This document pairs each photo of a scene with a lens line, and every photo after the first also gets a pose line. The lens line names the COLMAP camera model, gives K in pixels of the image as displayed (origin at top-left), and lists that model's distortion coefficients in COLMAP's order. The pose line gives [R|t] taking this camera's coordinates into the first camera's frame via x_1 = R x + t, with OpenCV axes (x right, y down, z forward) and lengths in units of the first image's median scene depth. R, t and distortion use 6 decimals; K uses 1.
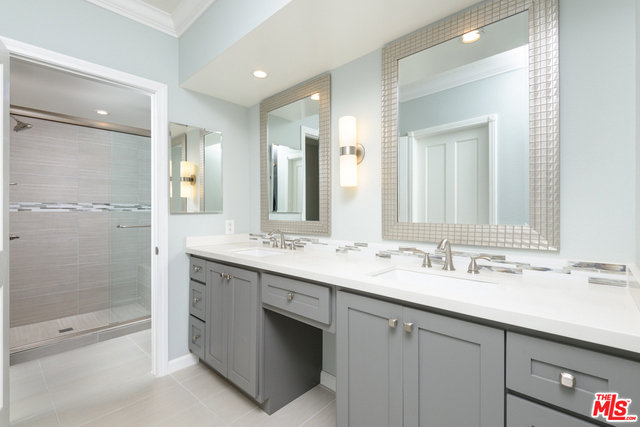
lens RADIAL K [[290.6, 0, 320.7], [0, 290.6, 210.2], [0, 0, 1]] dist [-0.002996, -0.003071]
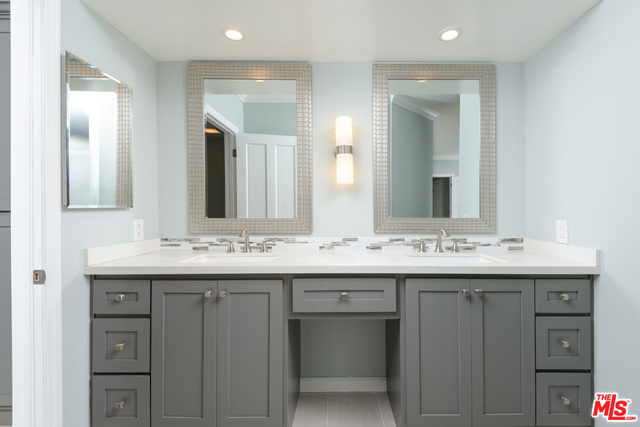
lens RADIAL K [[290.6, 0, 325.0], [0, 290.6, 212.7], [0, 0, 1]] dist [-0.002996, -0.003071]
pose [[0.727362, 0.003608, 0.686245, -0.678859], [-0.007768, 0.999965, 0.002977, 0.017871], [-0.686210, -0.007496, 0.727364, 0.301083]]
